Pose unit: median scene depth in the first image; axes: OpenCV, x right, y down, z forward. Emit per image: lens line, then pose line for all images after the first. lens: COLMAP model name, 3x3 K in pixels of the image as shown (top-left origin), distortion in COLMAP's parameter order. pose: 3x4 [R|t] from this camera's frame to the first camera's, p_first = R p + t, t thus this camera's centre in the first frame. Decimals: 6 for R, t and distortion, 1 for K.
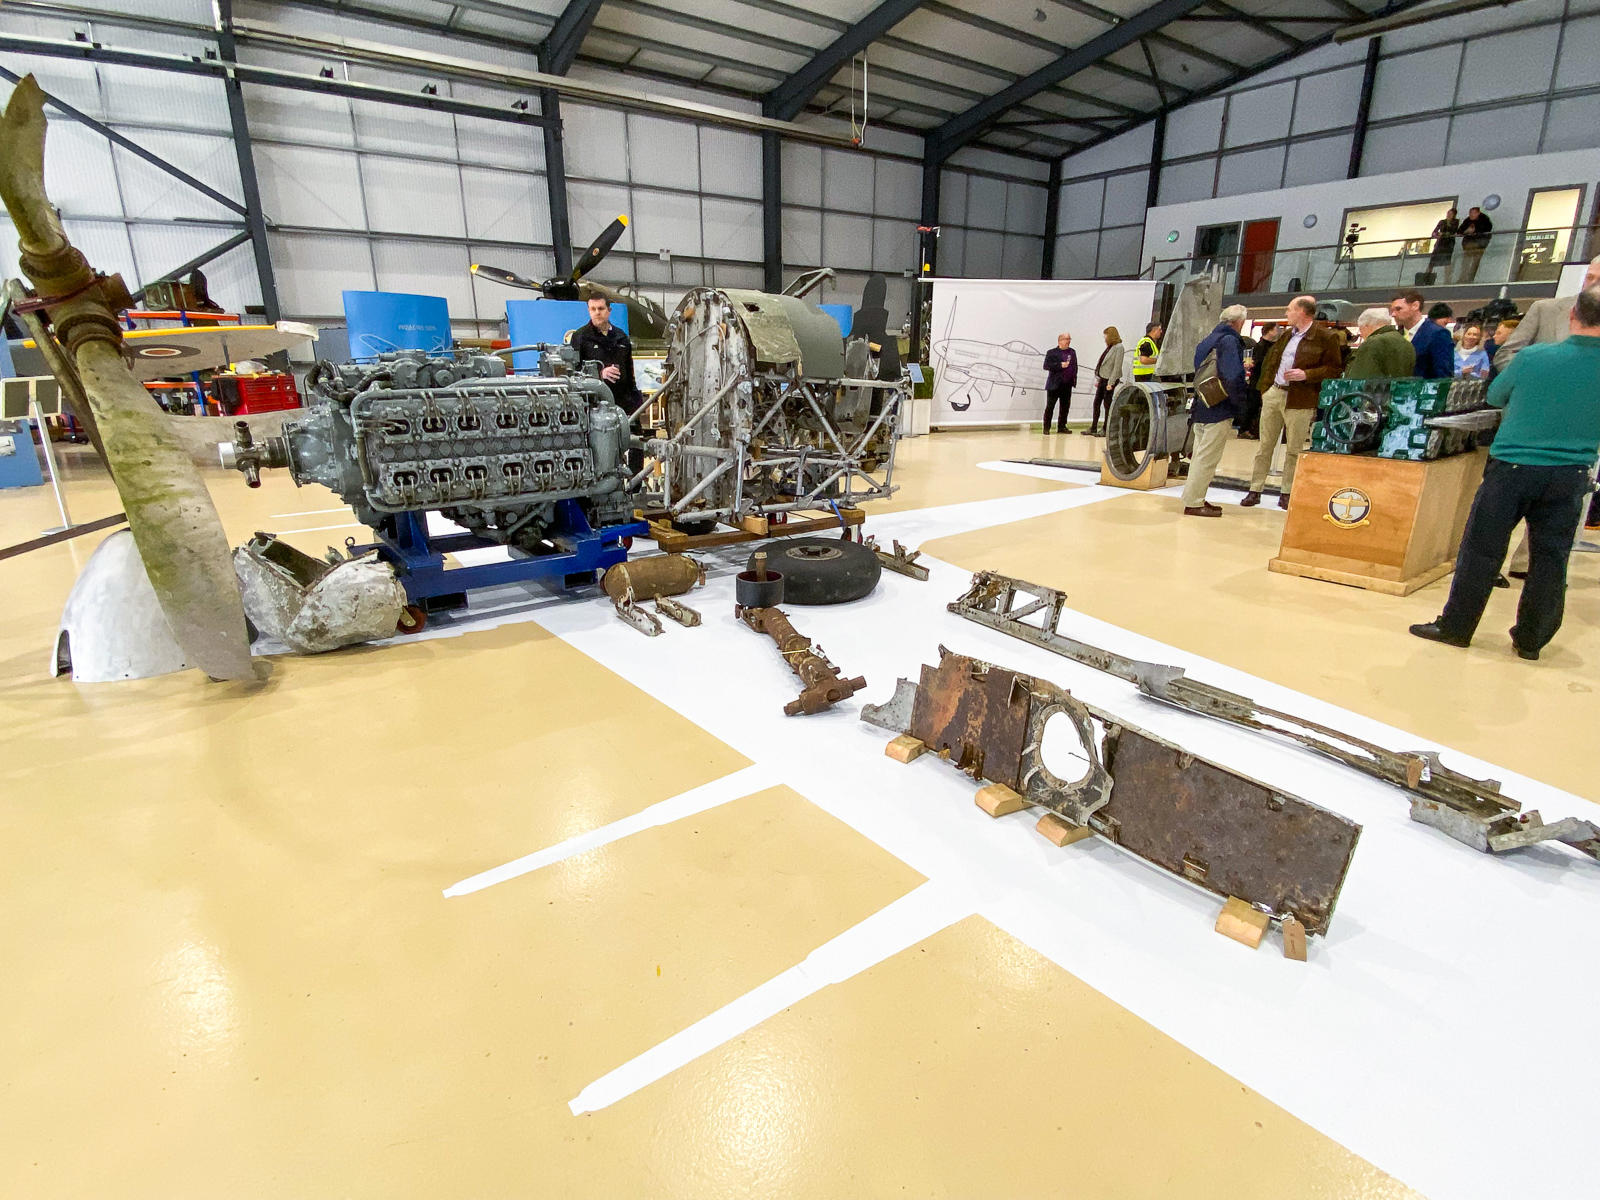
lens RADIAL K [[800.6, 0, 868.5], [0, 800.6, 605.2], [0, 0, 1]] dist [0.039278, -0.037536]
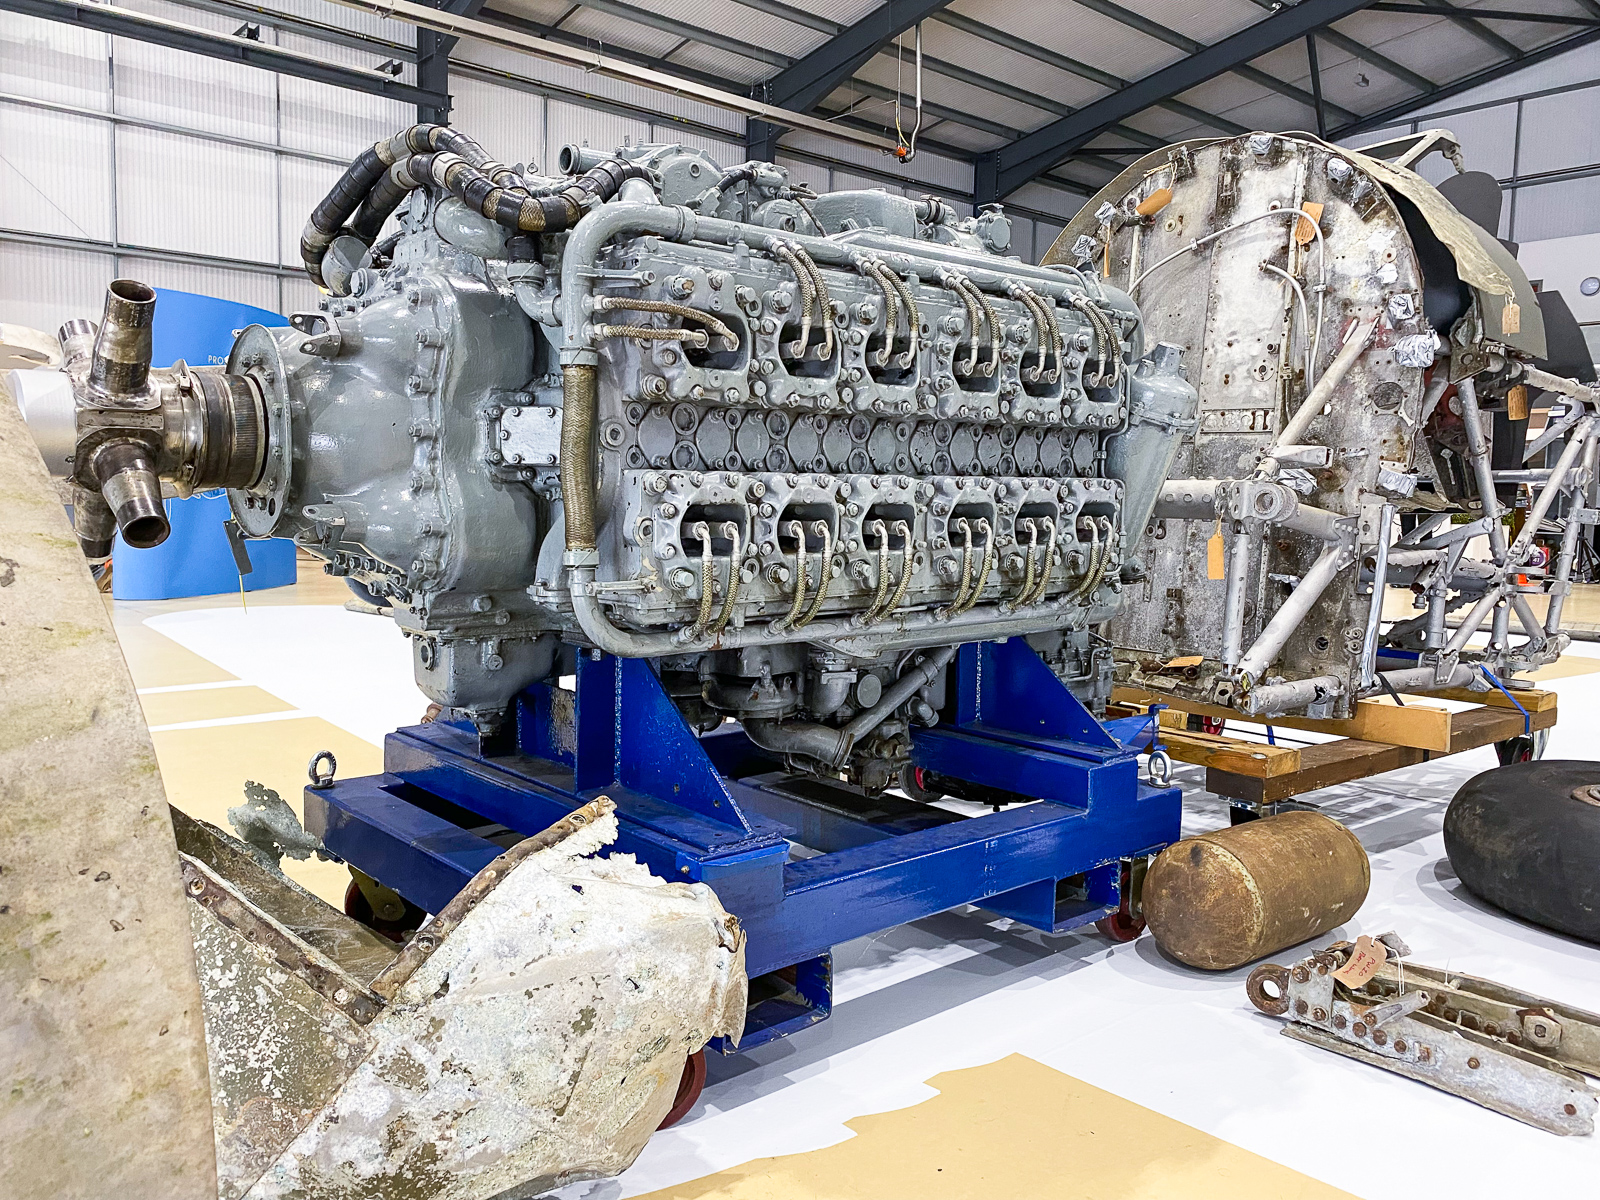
lens RADIAL K [[1201.5, 0, 836.1], [0, 1201.5, 626.0], [0, 0, 1]] dist [0.013025, -0.004559]
pose [[0.998087, 0.012053, 0.060641, -0.478480], [0.000219, 0.980117, -0.198420, -0.040617], [-0.061827, 0.198054, 0.978239, 0.530595]]
